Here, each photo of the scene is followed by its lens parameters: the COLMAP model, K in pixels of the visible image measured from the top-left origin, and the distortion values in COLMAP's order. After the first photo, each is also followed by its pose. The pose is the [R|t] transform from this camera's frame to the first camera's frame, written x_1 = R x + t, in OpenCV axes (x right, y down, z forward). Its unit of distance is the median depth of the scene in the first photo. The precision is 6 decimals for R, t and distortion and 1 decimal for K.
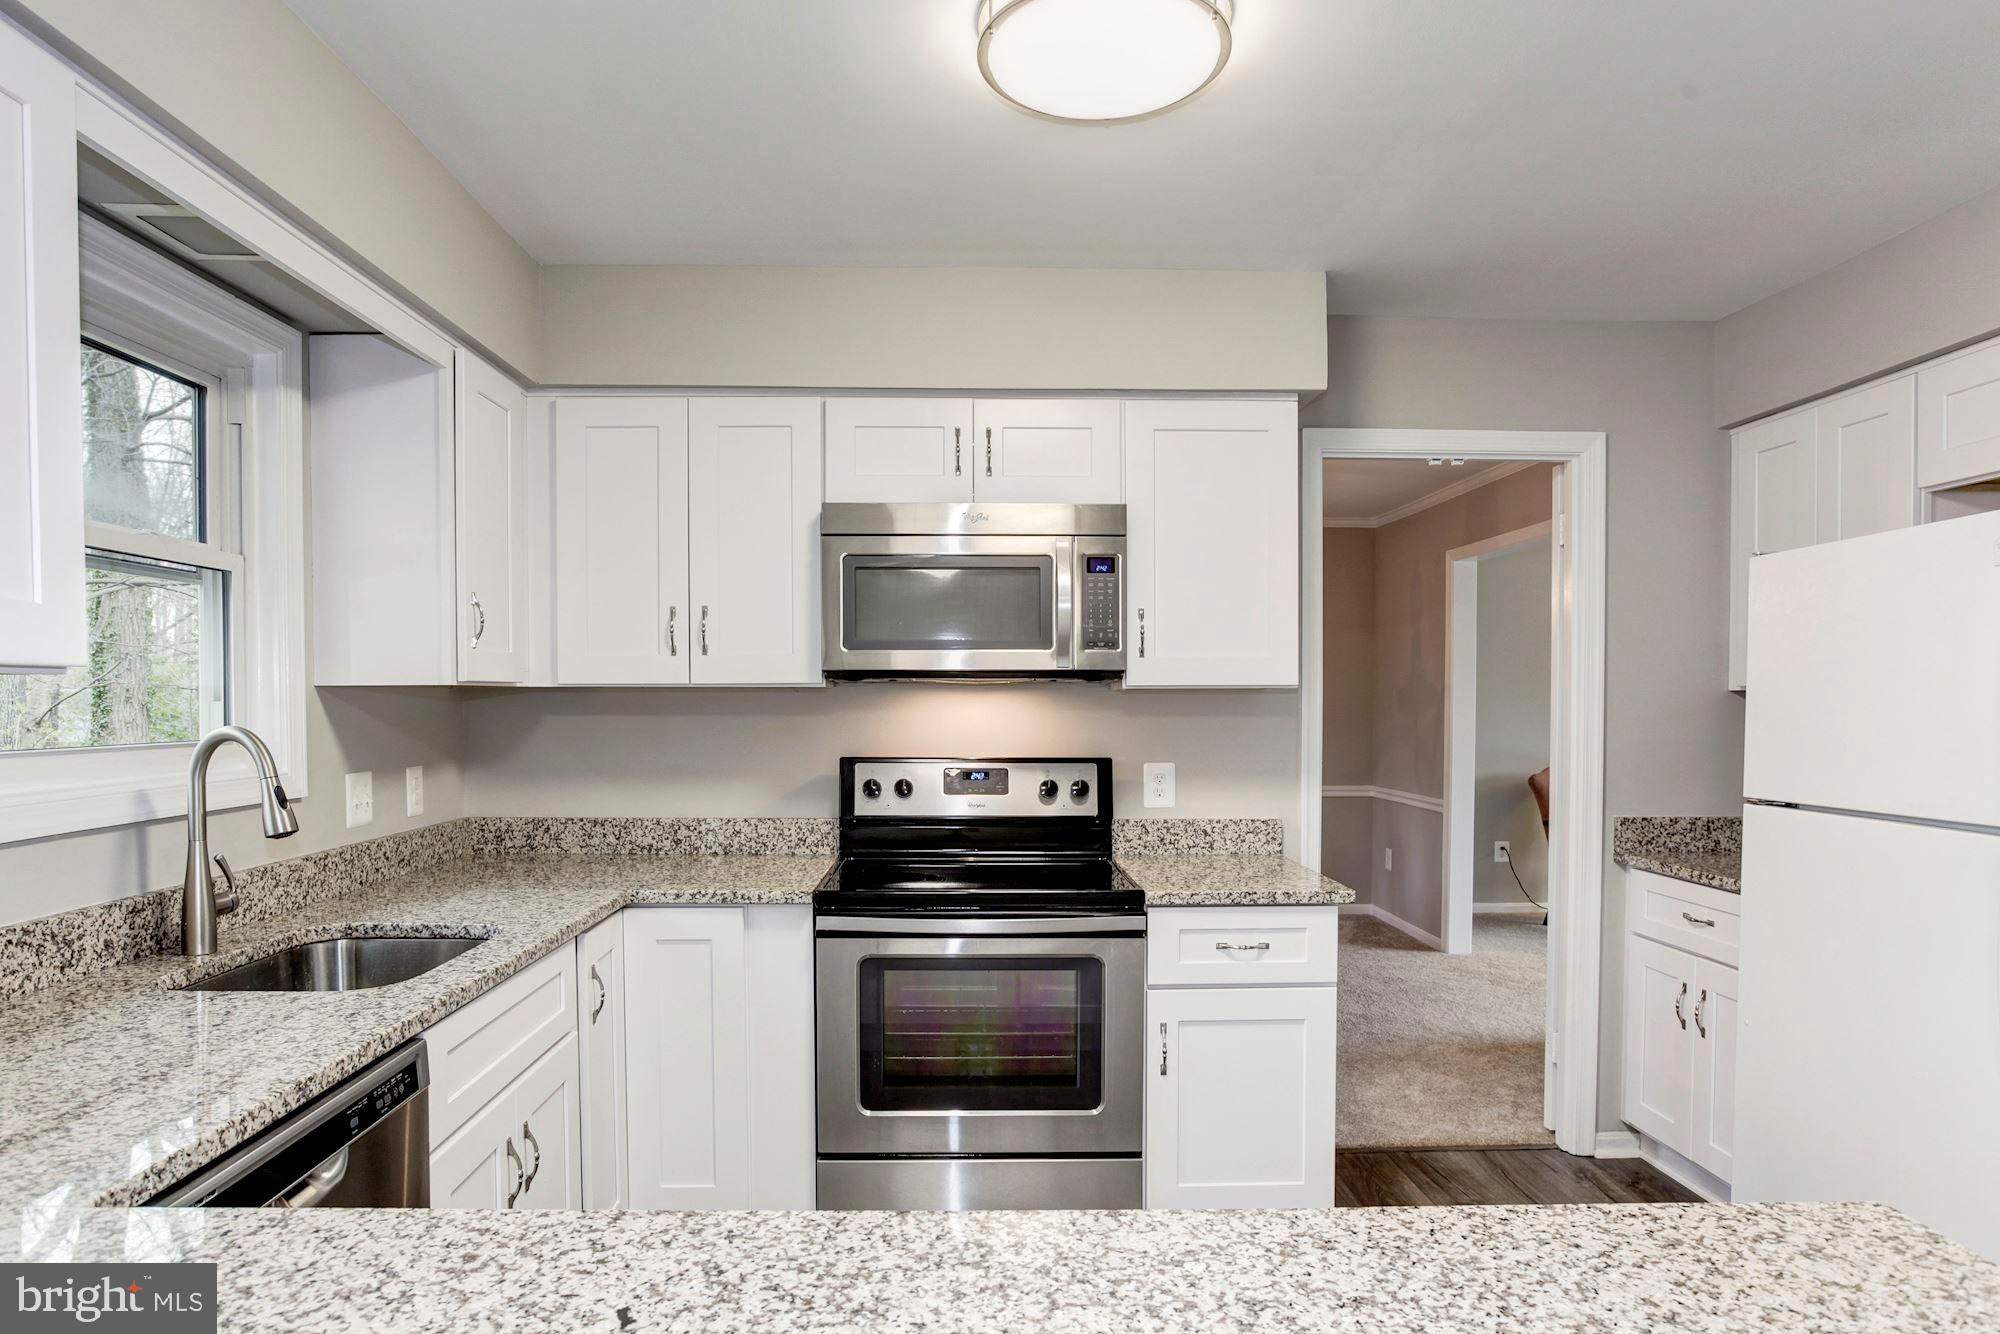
lens RADIAL K [[1176.5, 0, 992.4], [0, 1176.5, 720.8], [0, 0, 1]] dist [-0.041392, 0.020663]
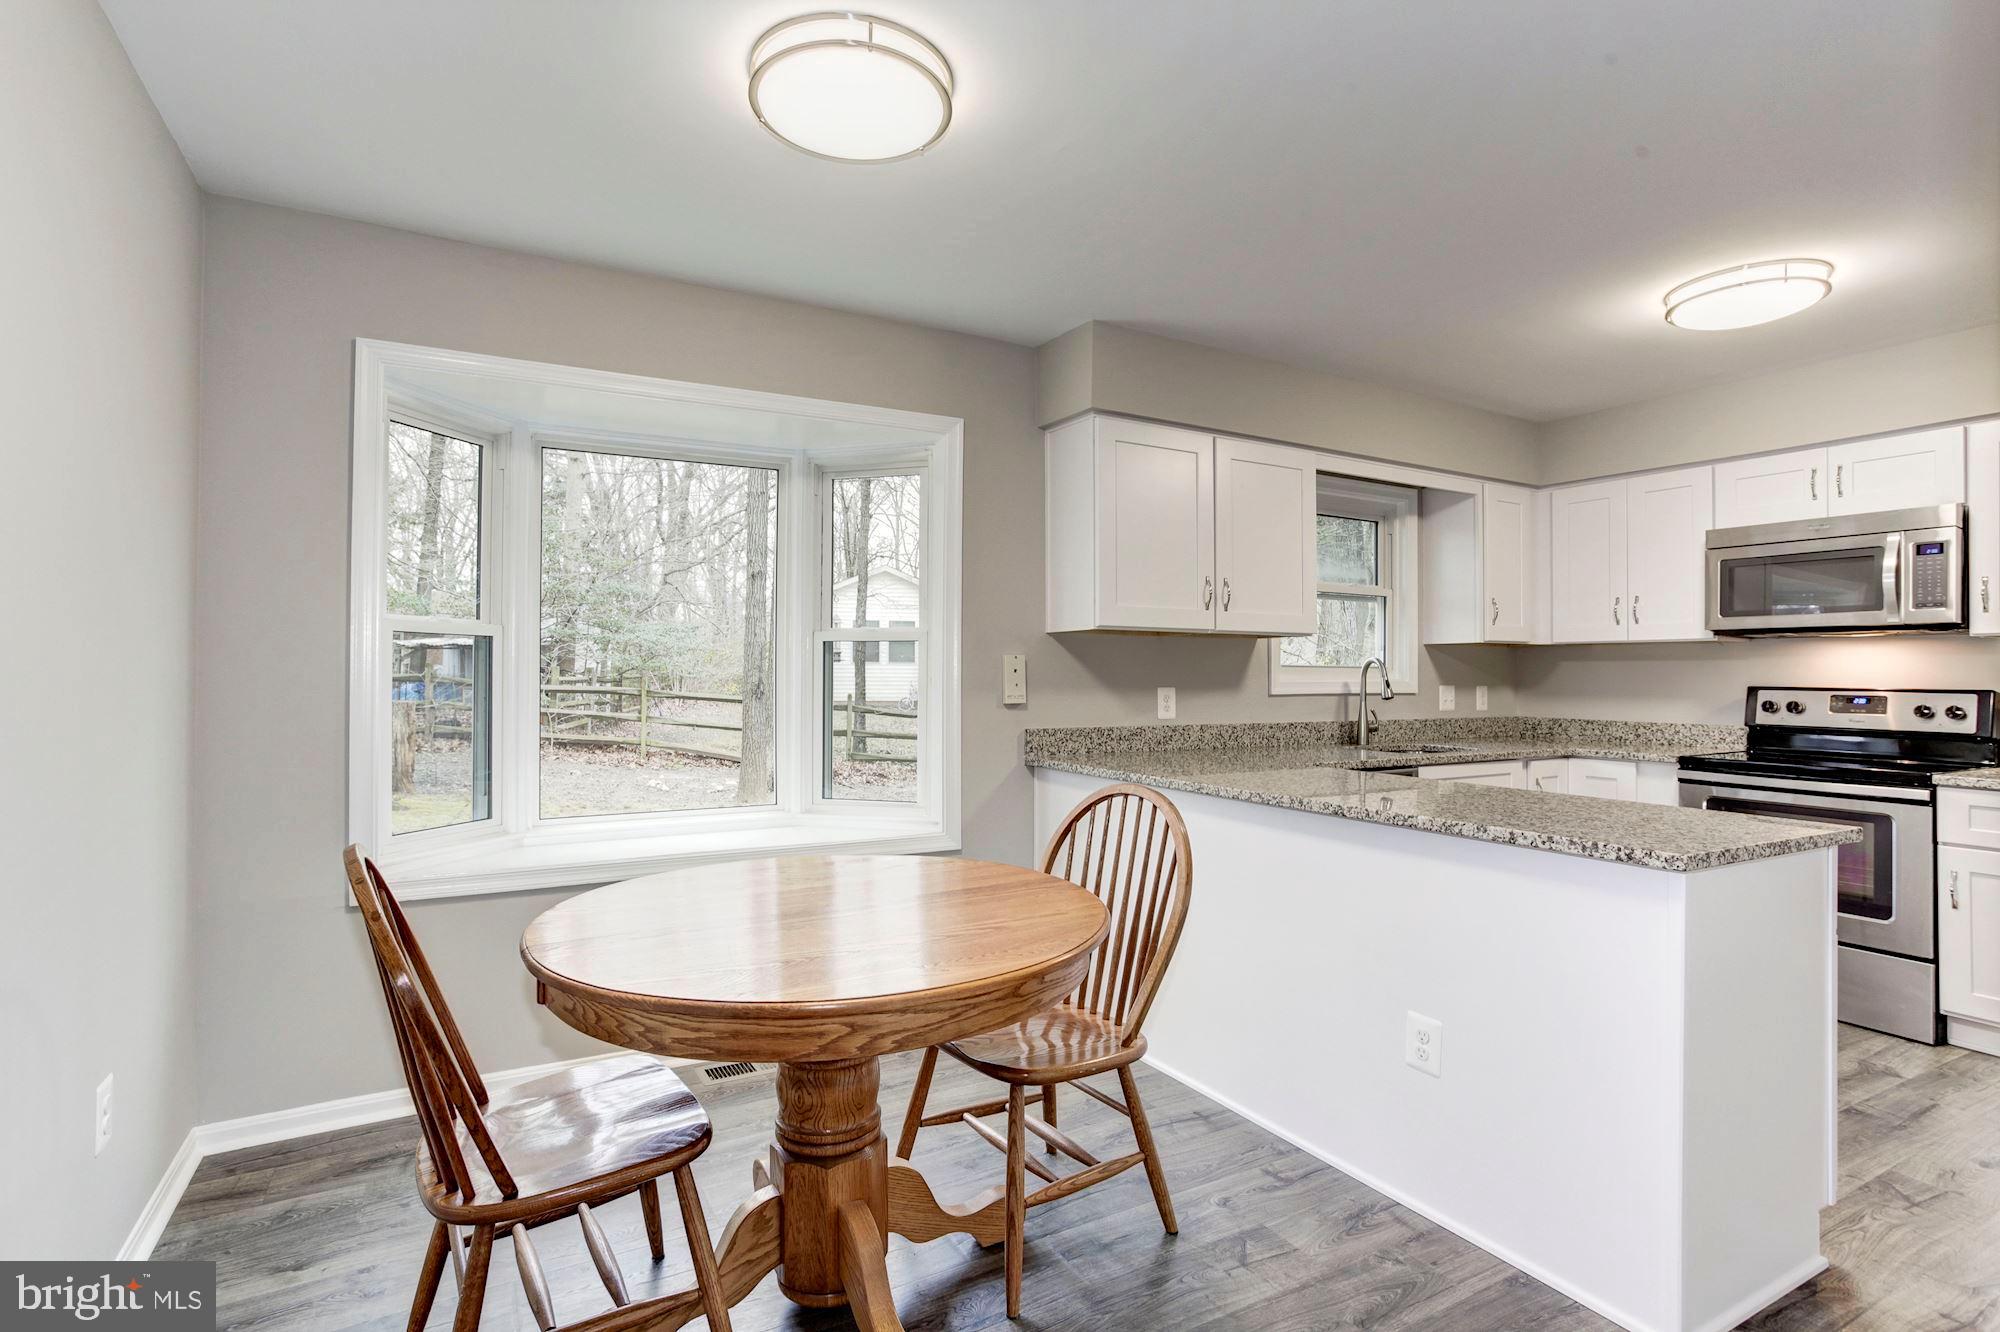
lens RADIAL K [[992.2, 0, 973.1], [0, 992.2, 662.4], [0, 0, 1]] dist [-0.047763, 0.028533]
pose [[0.465167, -0.006590, -0.885199, 0.630032], [-0.022561, 0.999559, -0.019297, 0.055838], [0.884936, 0.028947, 0.464813, -0.588020]]
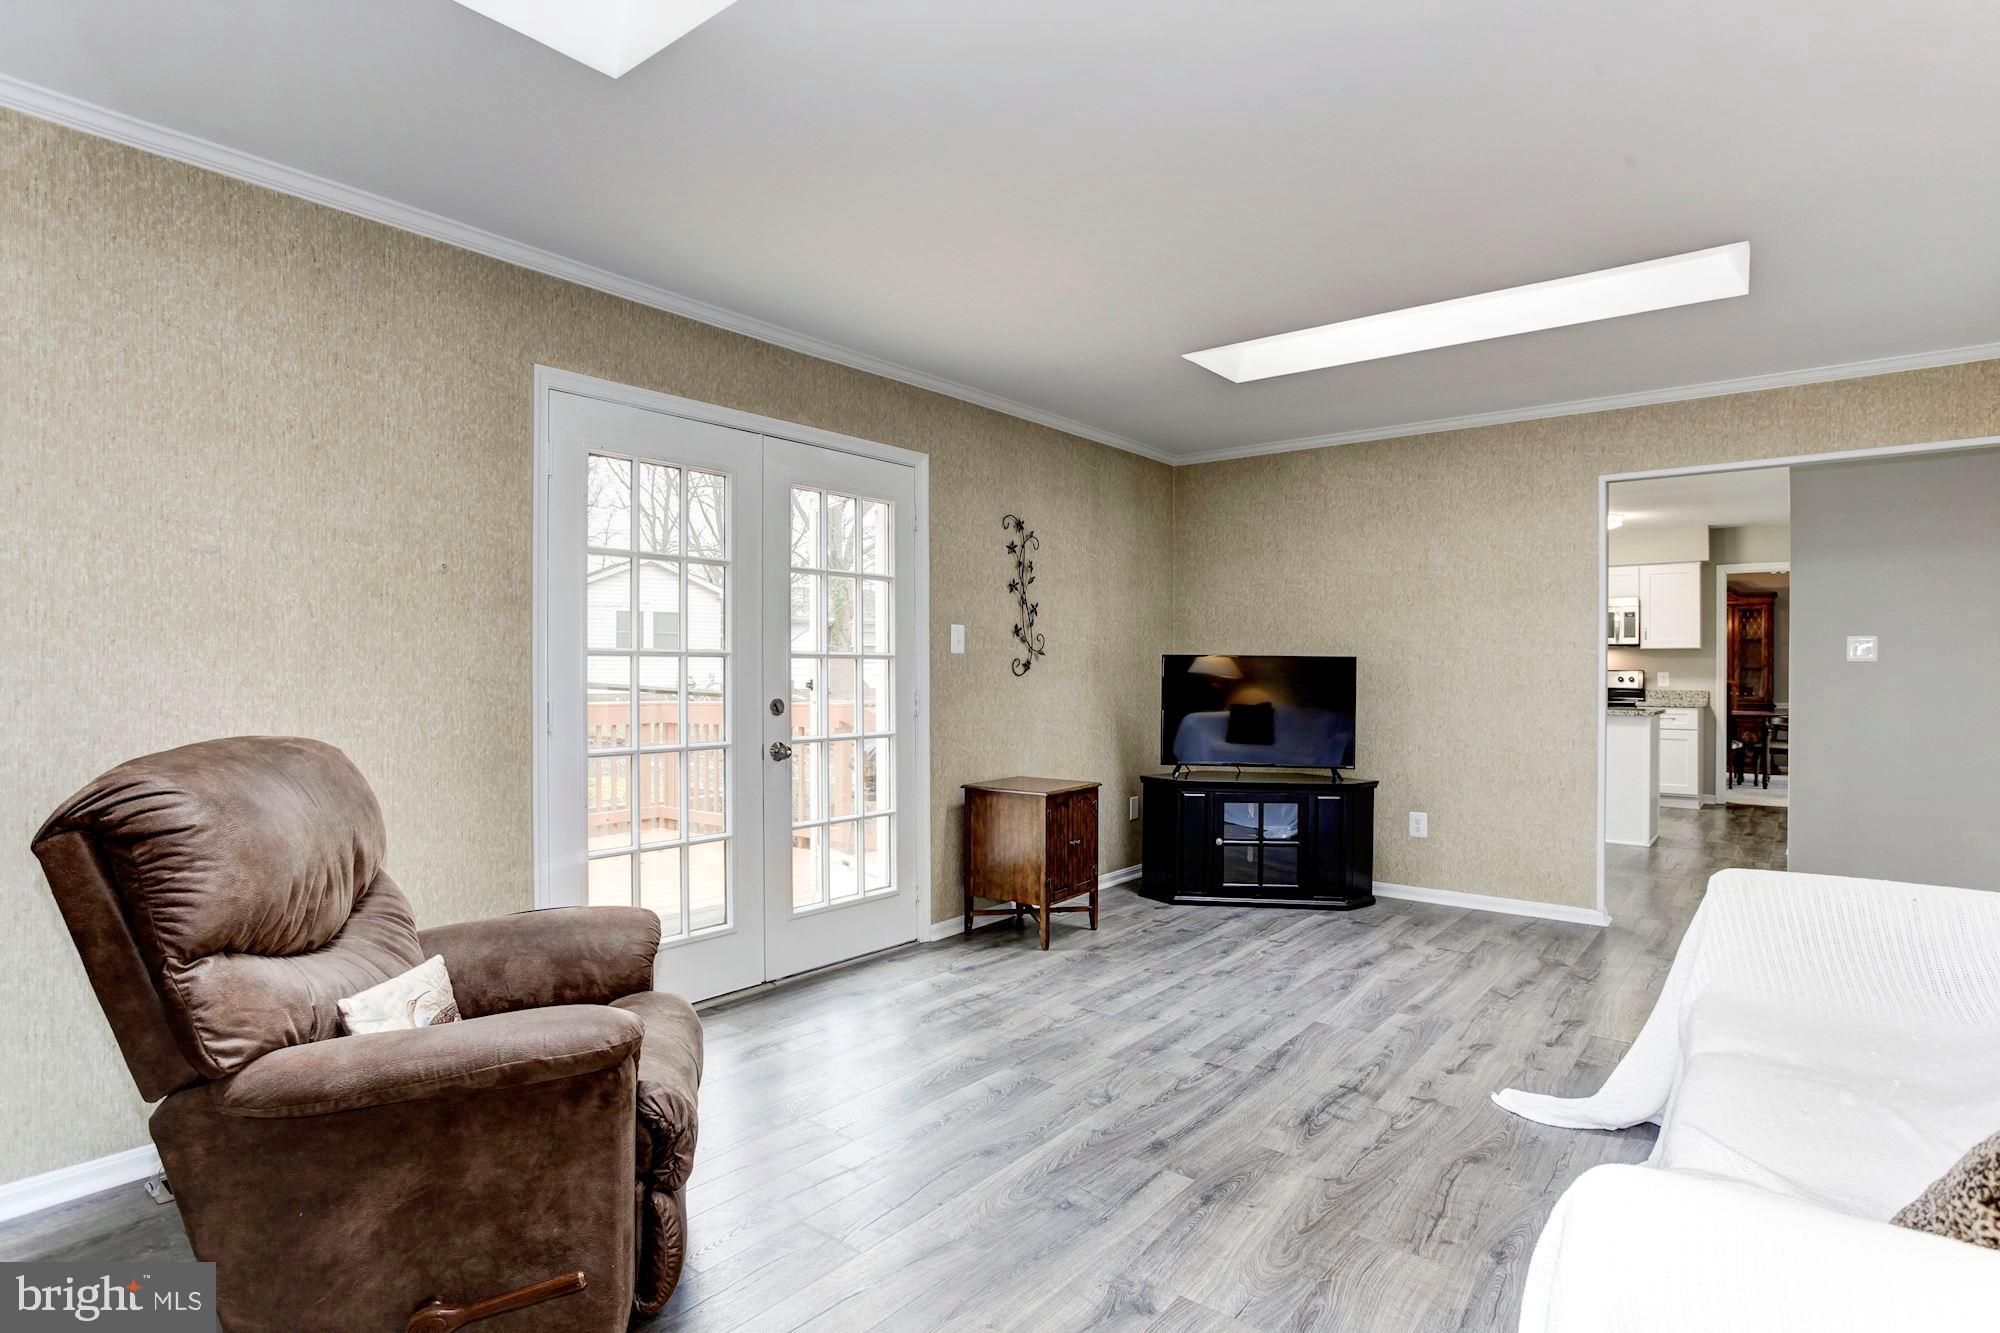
lens RADIAL K [[1067.6, 0, 984.5], [0, 1067.6, 654.1], [0, 0, 1]] dist [-0.044447, 0.021362]
pose [[0.771287, -0.004115, -0.636474, 0.654152], [-0.017219, 0.999478, -0.027328, 0.115754], [0.636254, 0.032037, 0.770814, -2.867455]]
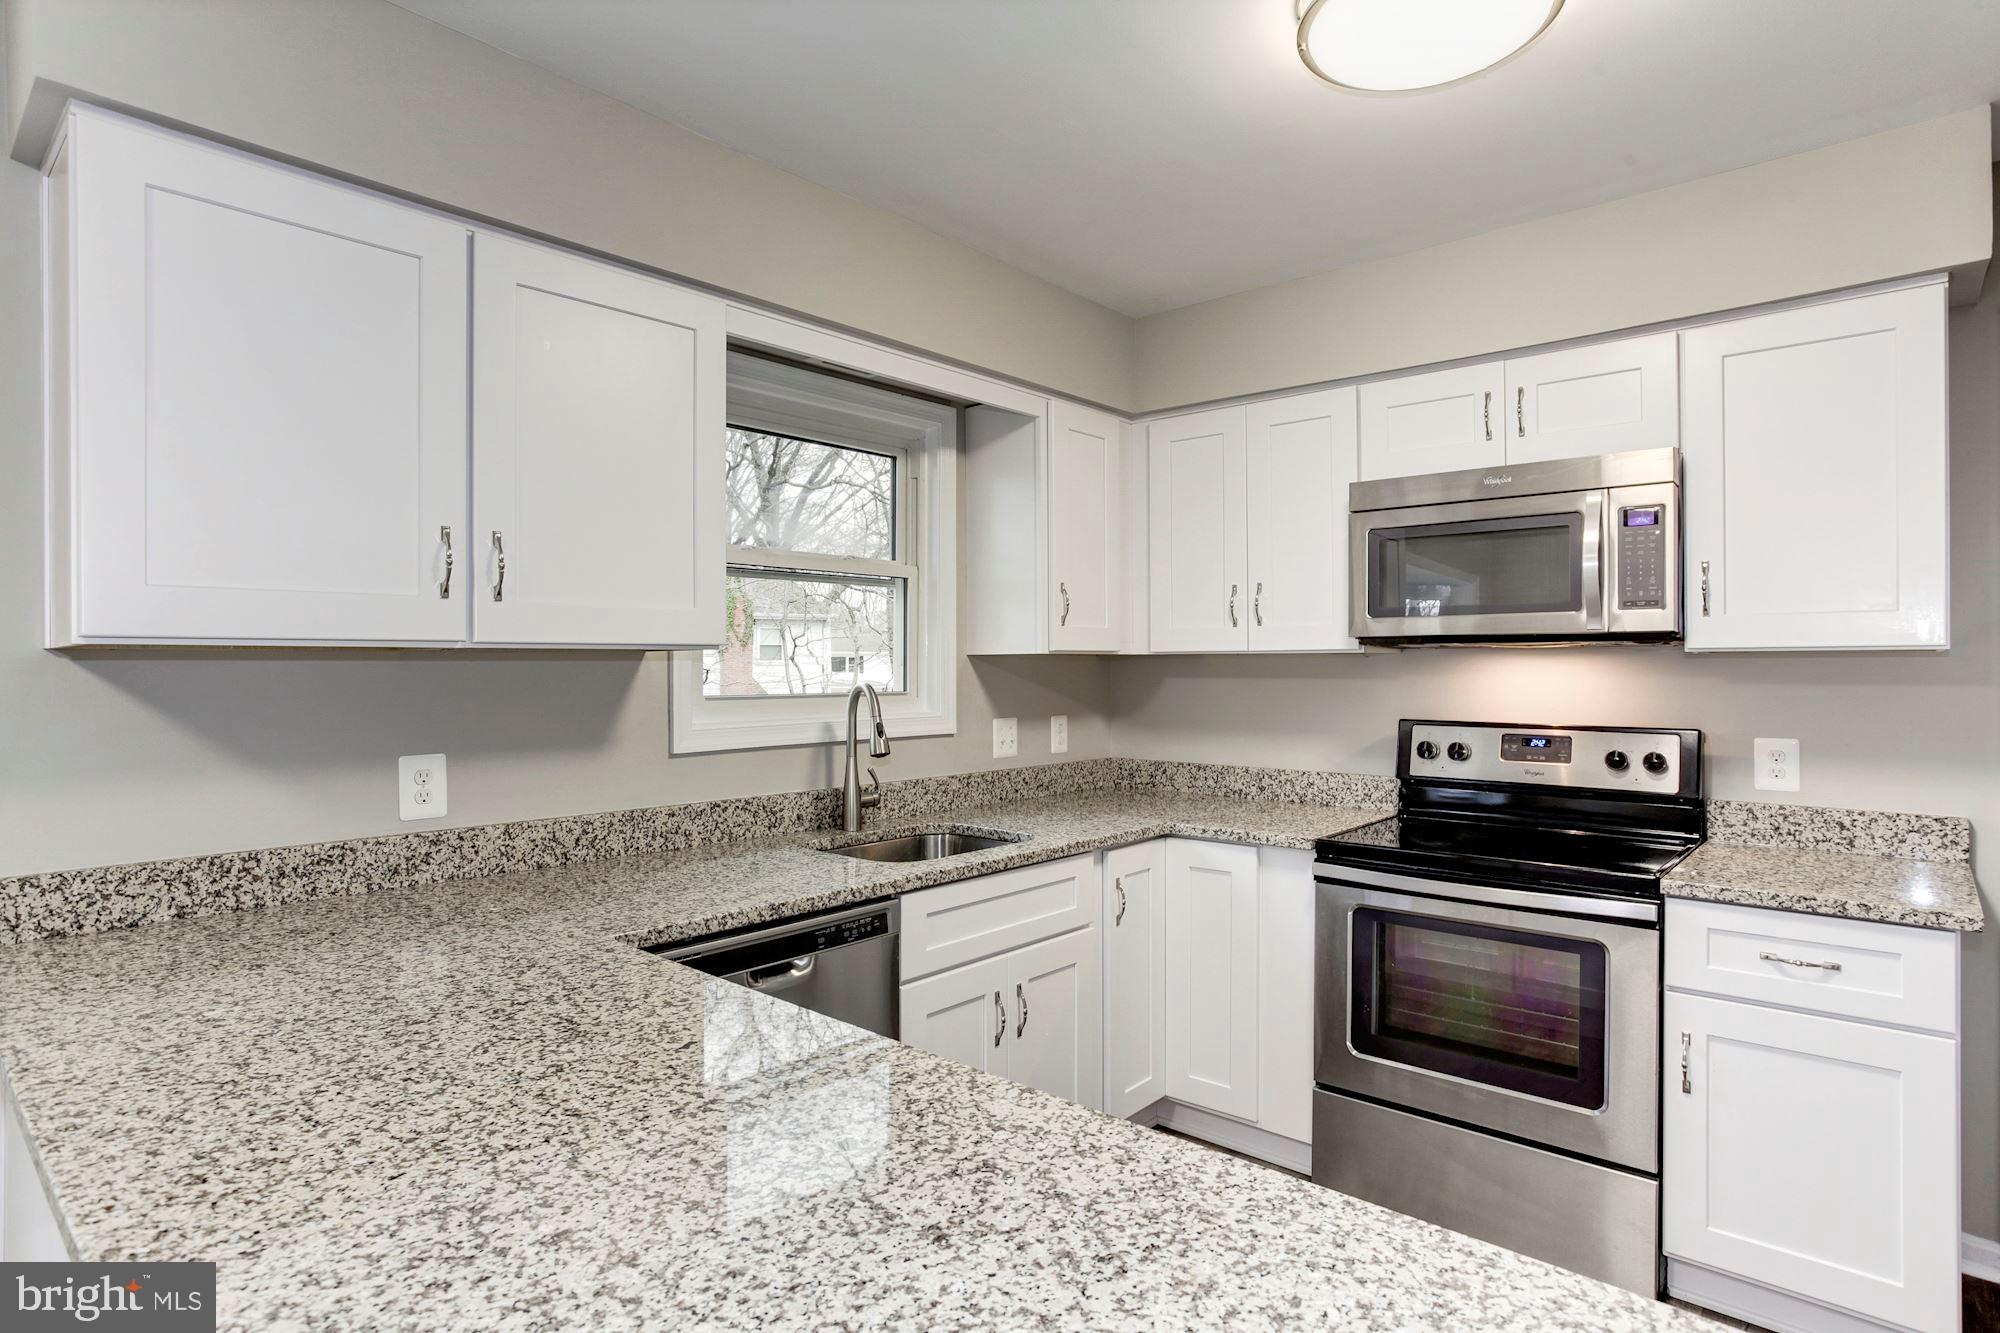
lens RADIAL K [[1067.6, 0, 978.6], [0, 1067.6, 654.0], [0, 0, 1]] dist [-0.044447, 0.021362]
pose [[0.727672, -0.007961, -0.685879, 0.297548], [-0.011394, 0.999654, -0.023691, -0.001322], [0.685830, 0.025054, 0.727330, 0.055802]]
